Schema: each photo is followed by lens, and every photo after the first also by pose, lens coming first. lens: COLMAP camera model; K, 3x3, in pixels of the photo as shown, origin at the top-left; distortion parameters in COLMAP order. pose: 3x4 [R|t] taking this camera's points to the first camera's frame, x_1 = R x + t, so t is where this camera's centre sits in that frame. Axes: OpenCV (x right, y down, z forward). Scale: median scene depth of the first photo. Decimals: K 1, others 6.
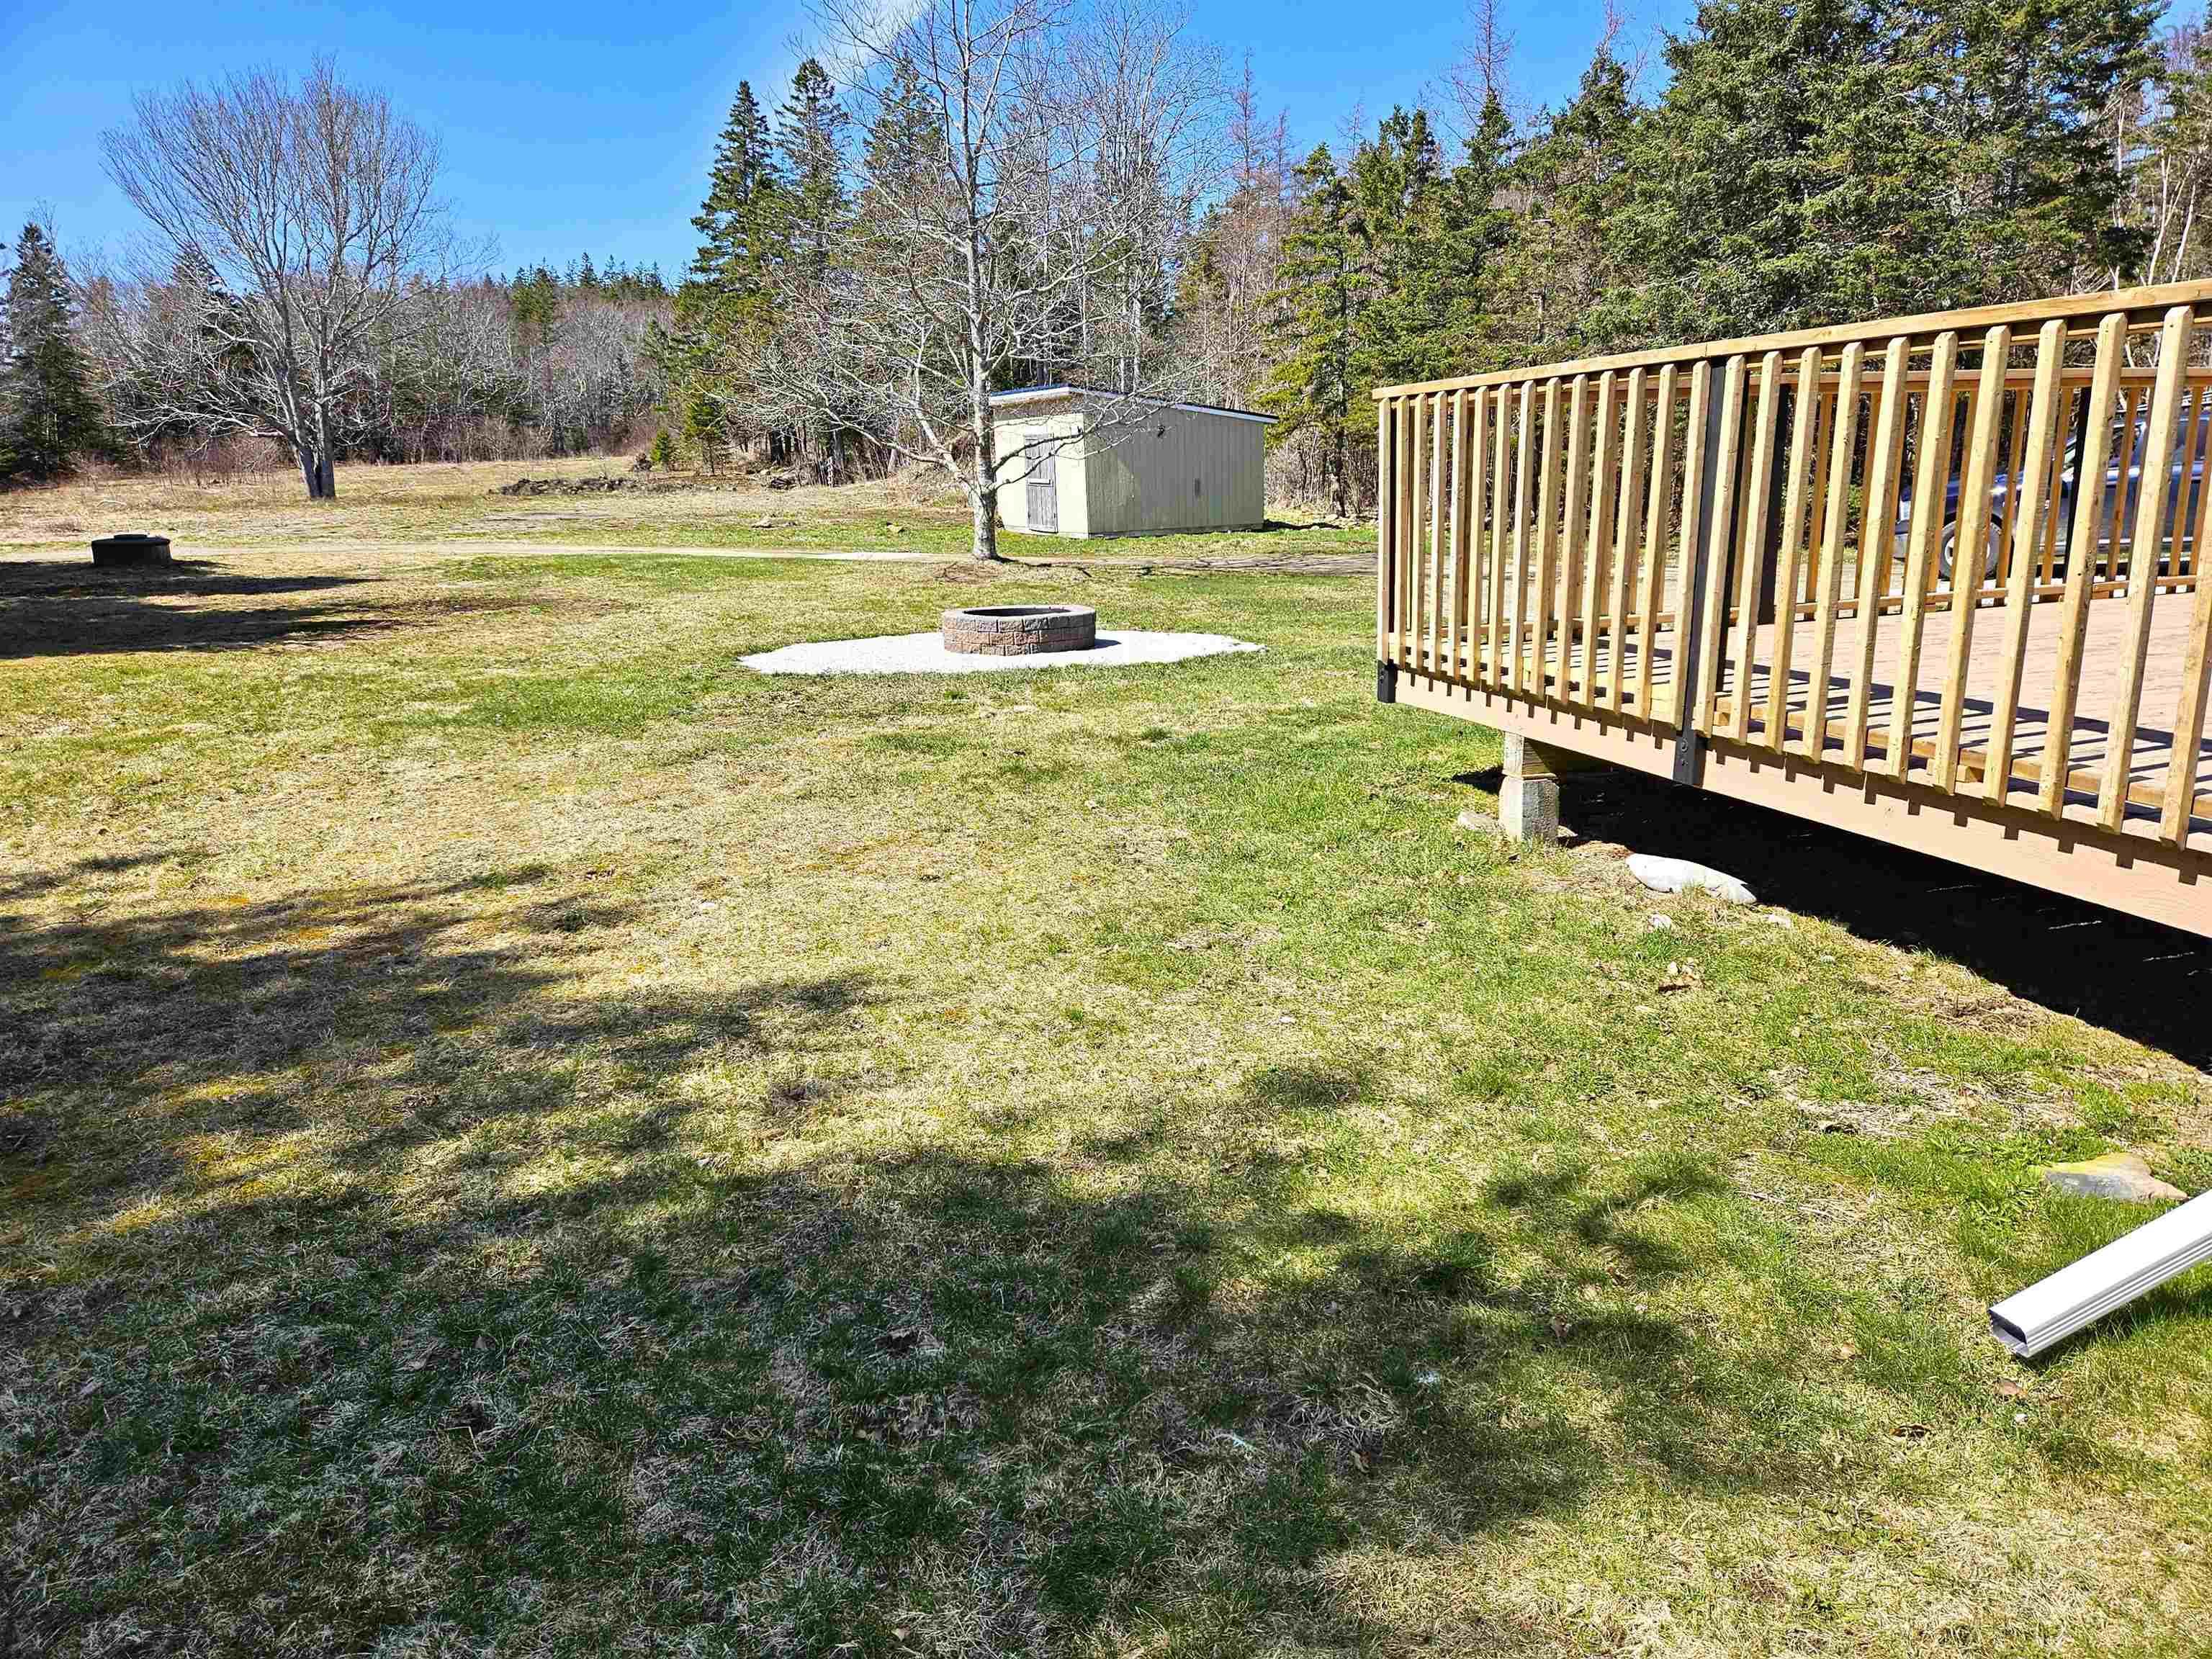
lens RADIAL K [[1486.7, 0, 1115.4], [0, 1486.7, 838.3], [0, 0, 1]] dist [0.093658, -0.076159]
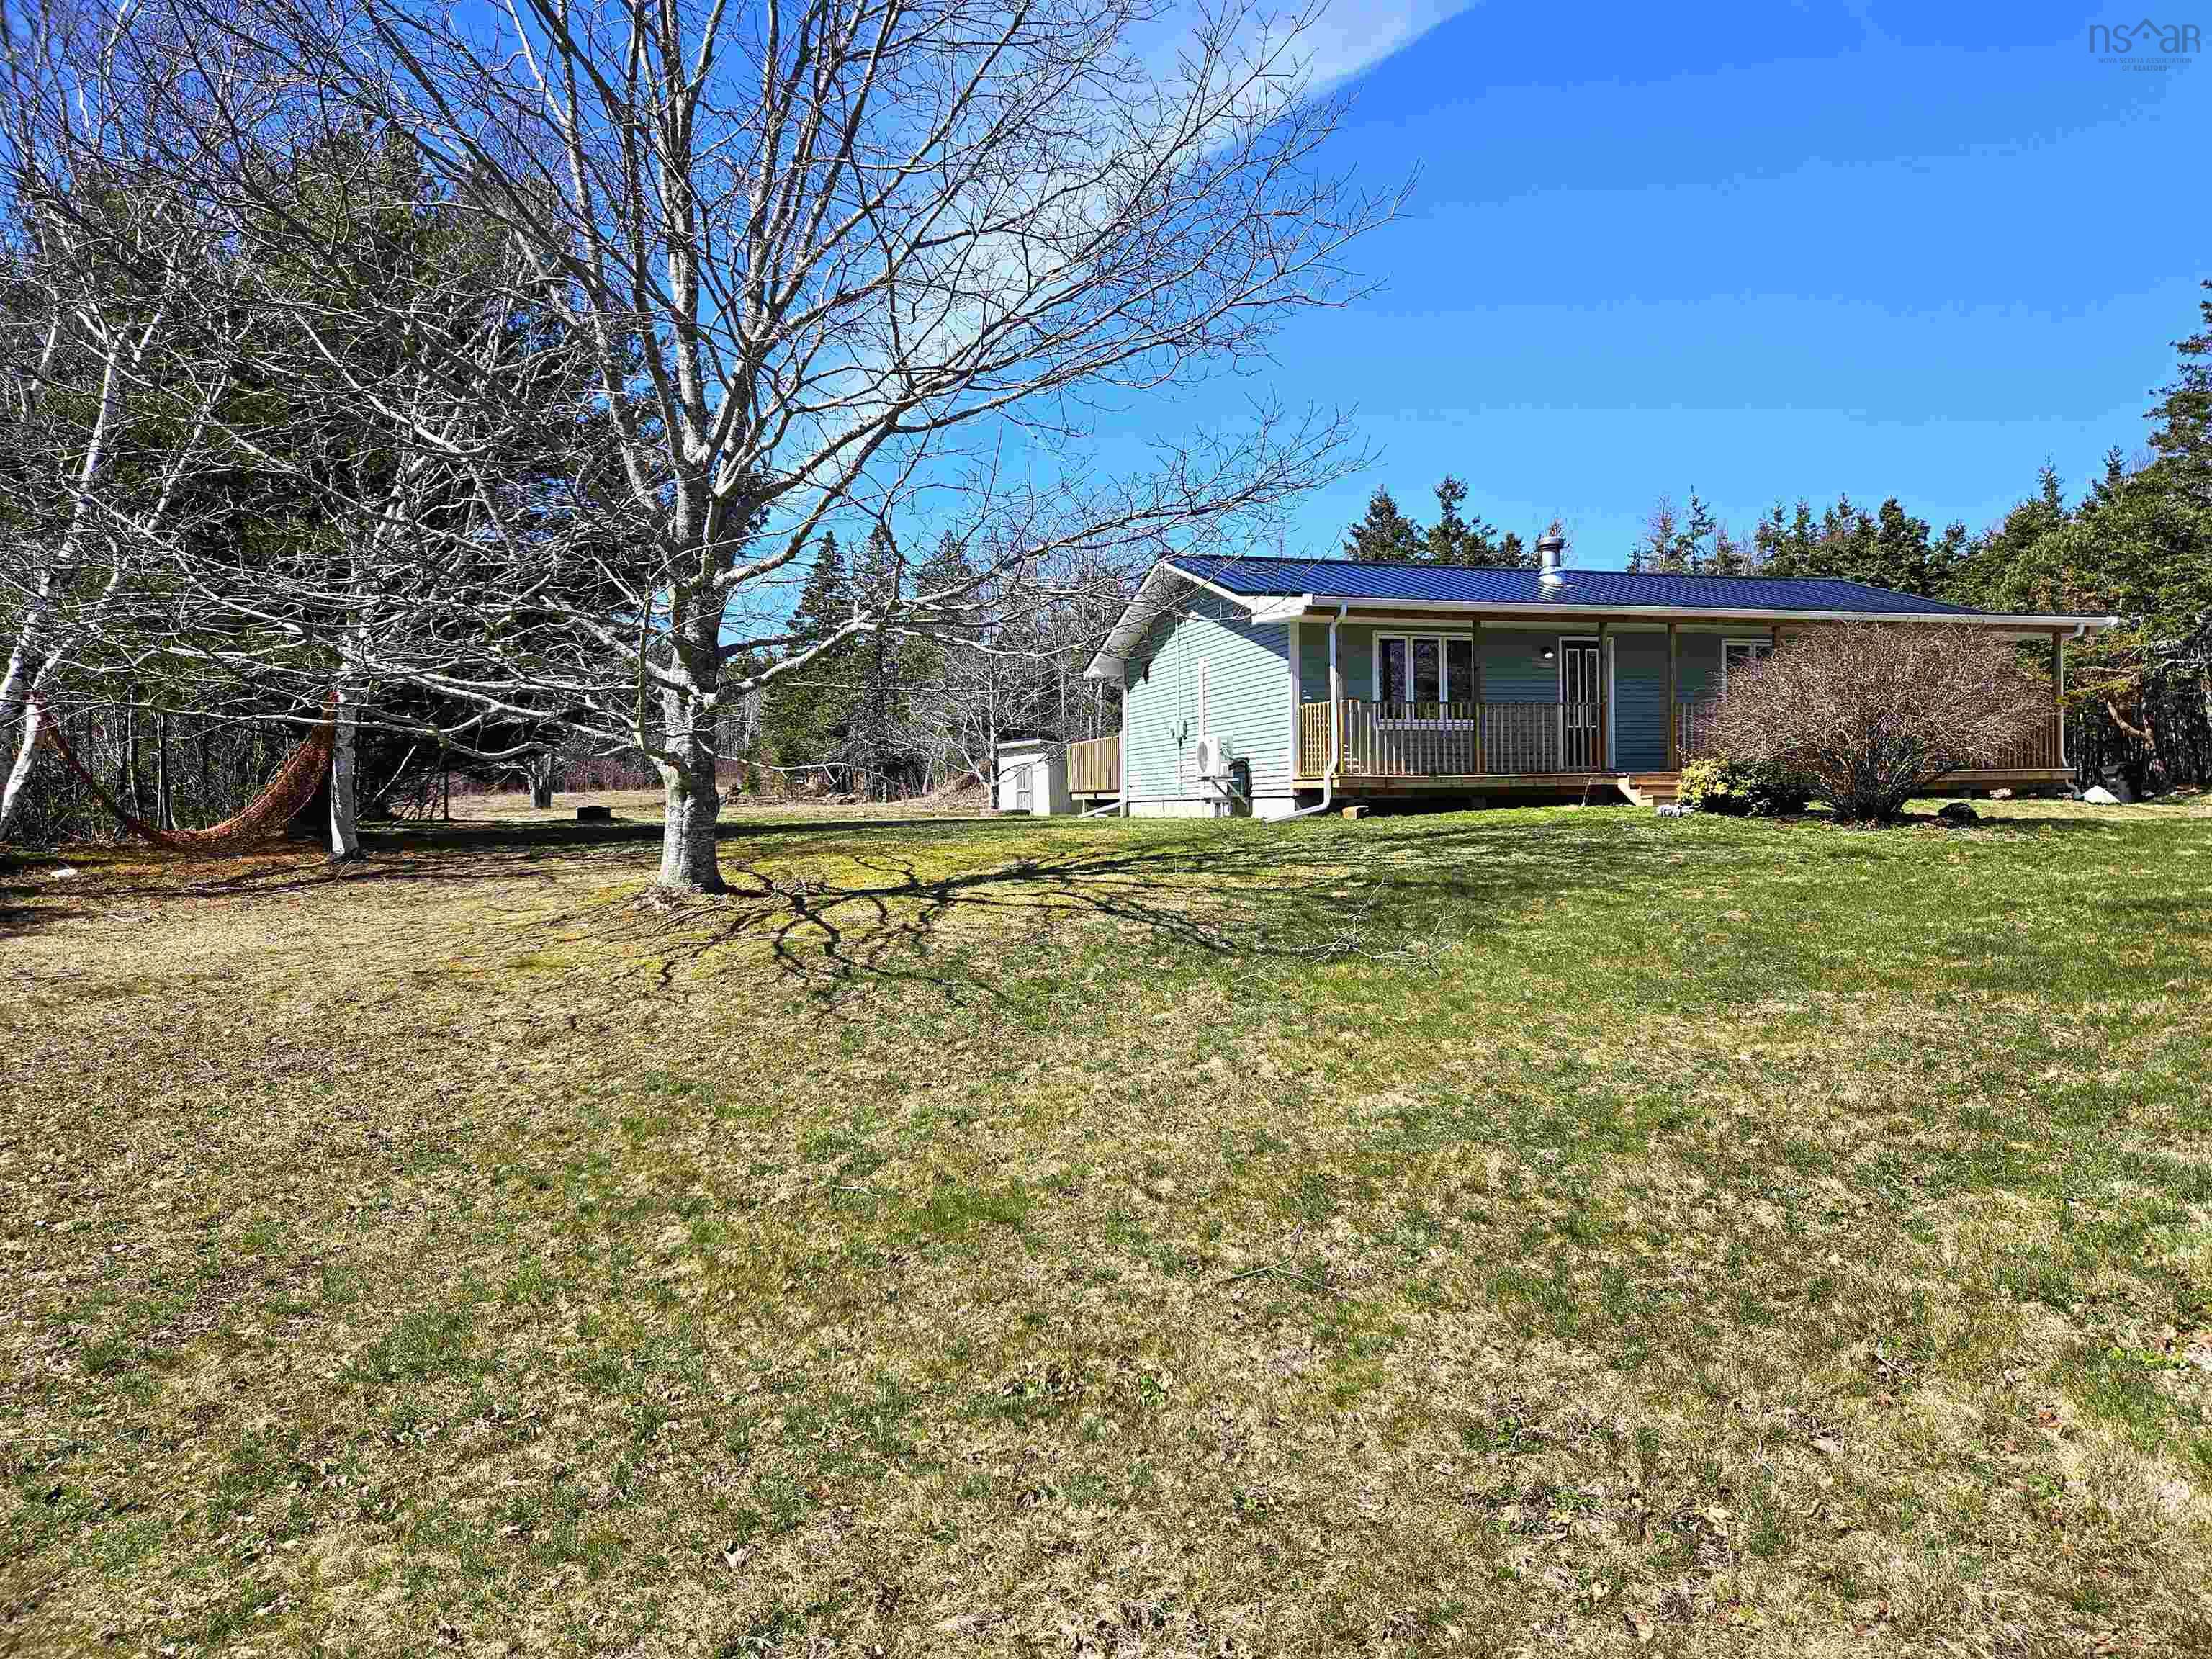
lens RADIAL K [[1486.7, 0, 1115.4], [0, 1486.7, 838.3], [0, 0, 1]] dist [0.093658, -0.076159]
pose [[0.999864, 0.016420, 0.001234, 0.064811], [-0.015724, 0.974383, -0.224344, 0.237993], [-0.004886, 0.224294, 0.974509, -0.803229]]
